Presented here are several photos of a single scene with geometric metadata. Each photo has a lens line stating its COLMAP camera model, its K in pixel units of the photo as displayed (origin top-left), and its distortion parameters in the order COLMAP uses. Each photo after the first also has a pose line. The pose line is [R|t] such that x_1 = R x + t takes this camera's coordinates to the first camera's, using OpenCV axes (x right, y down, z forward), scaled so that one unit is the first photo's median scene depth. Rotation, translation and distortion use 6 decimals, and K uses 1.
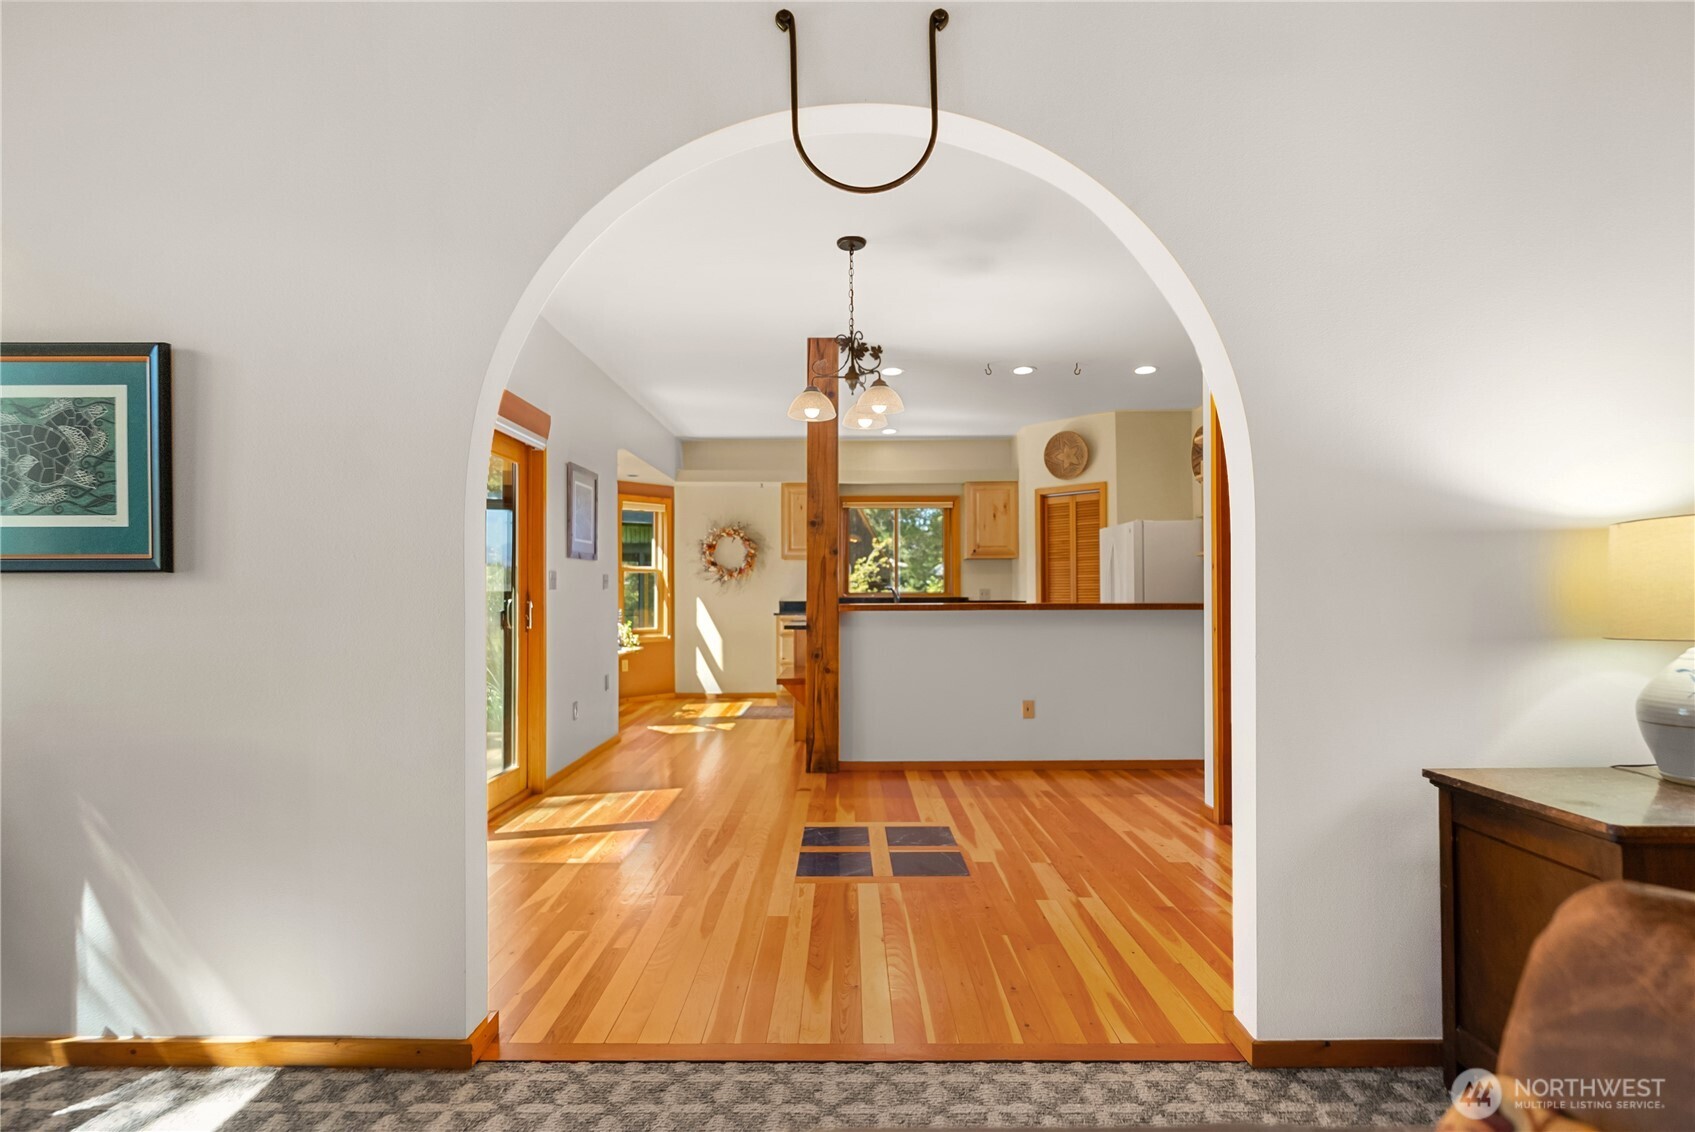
lens RADIAL K [[823.7, 0, 838.6], [0, 823.7, 587.4], [0, 0, 1]] dist [0.001238, -0.001209]
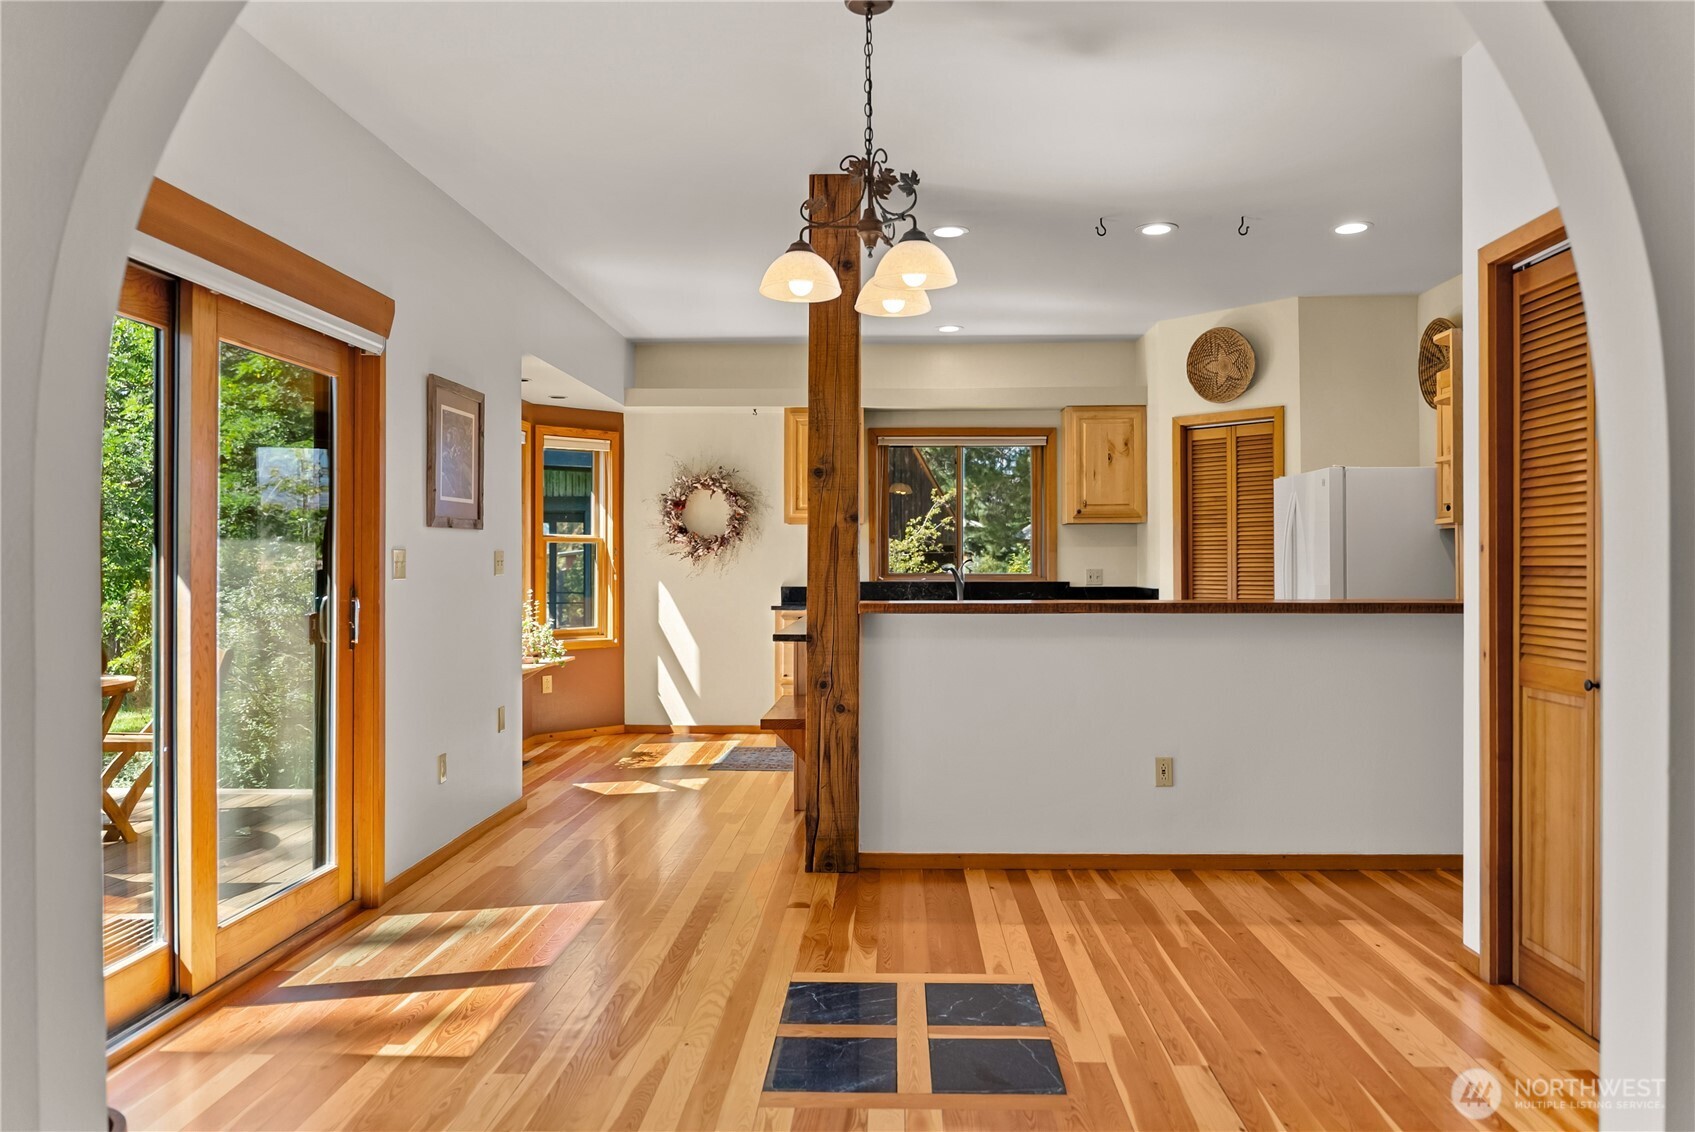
lens RADIAL K [[1160.1, 0, 858.1], [0, 1160.1, 557.4], [0, 0, 1]] dist [-0.015652, 0.001351]
pose [[0.999671, 0.002697, -0.025495, 0.022996], [-0.002654, 0.999995, 0.001710, -0.015692], [0.025500, -0.001642, 0.999673, 0.131079]]
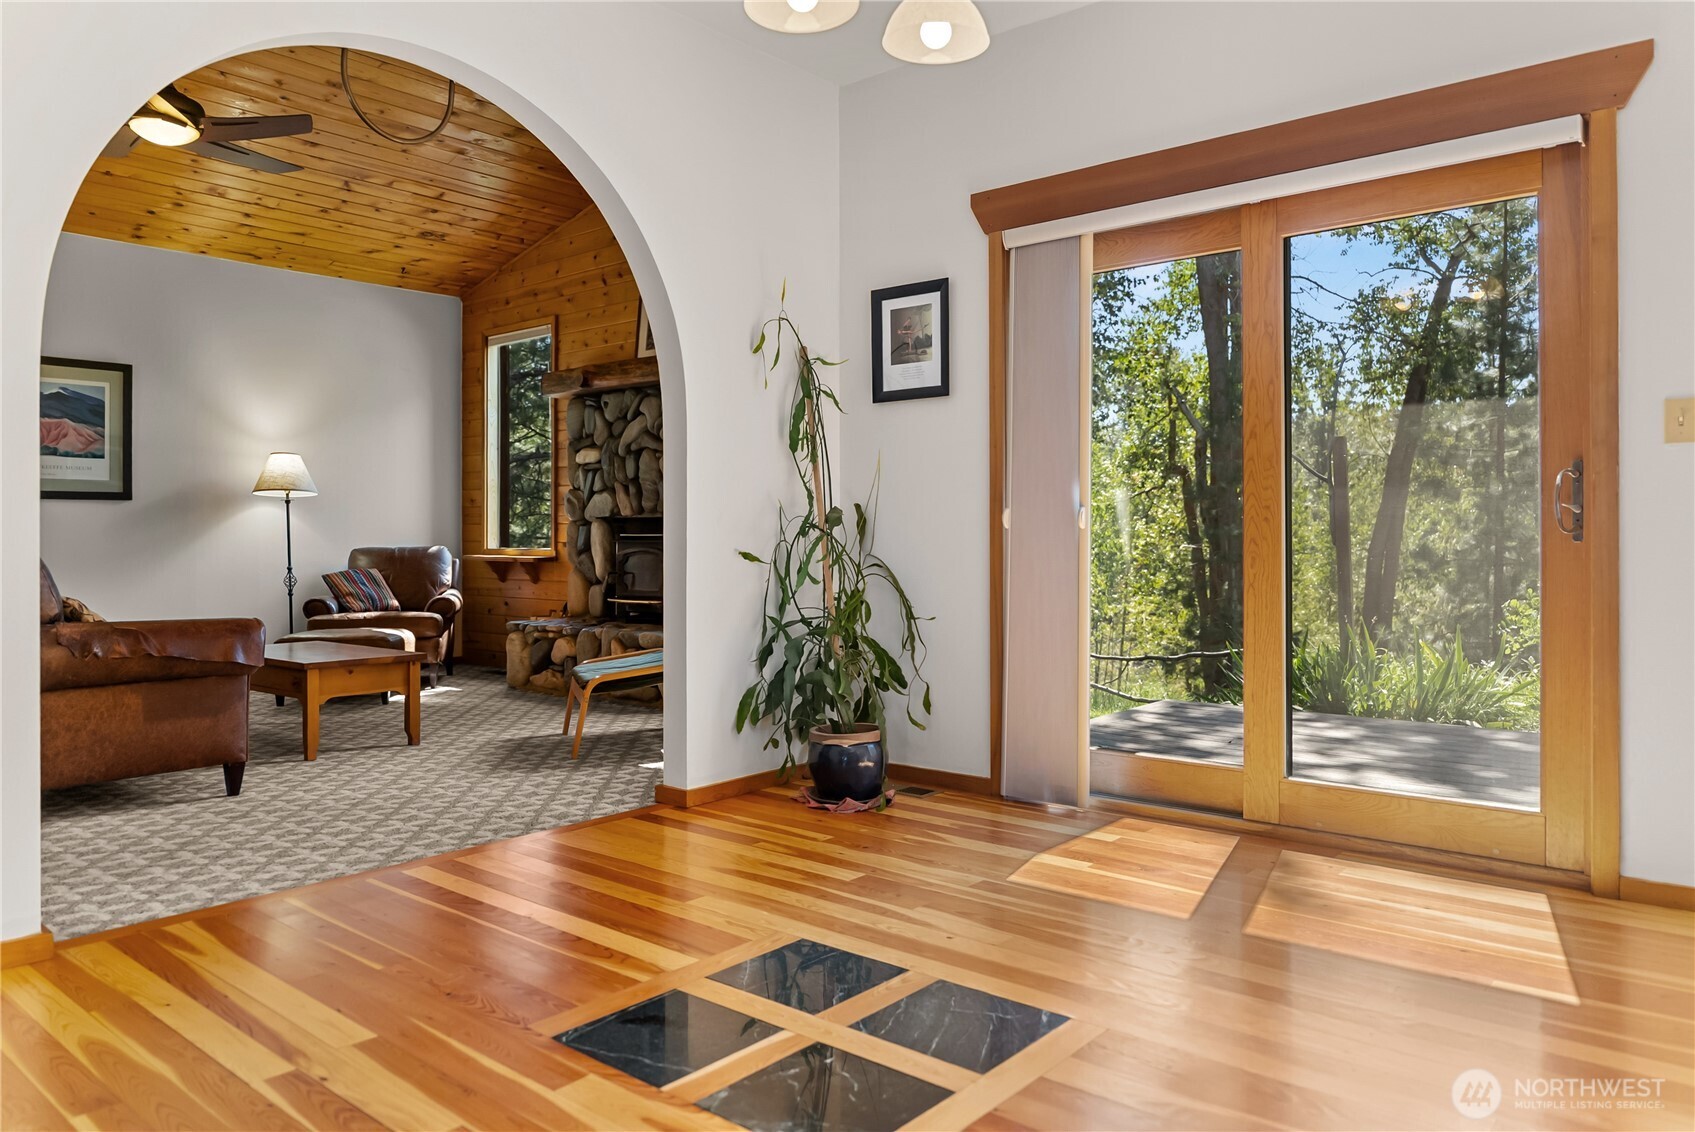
lens RADIAL K [[1160.1, 0, 857.4], [0, 1160.1, 550.3], [0, 0, 1]] dist [-0.015652, 0.001351]
pose [[-0.633649, 0.008579, -0.773573, 0.370343], [0.004719, 0.999963, 0.007223, 0.048689], [0.773606, 0.000926, -0.633666, 1.038075]]
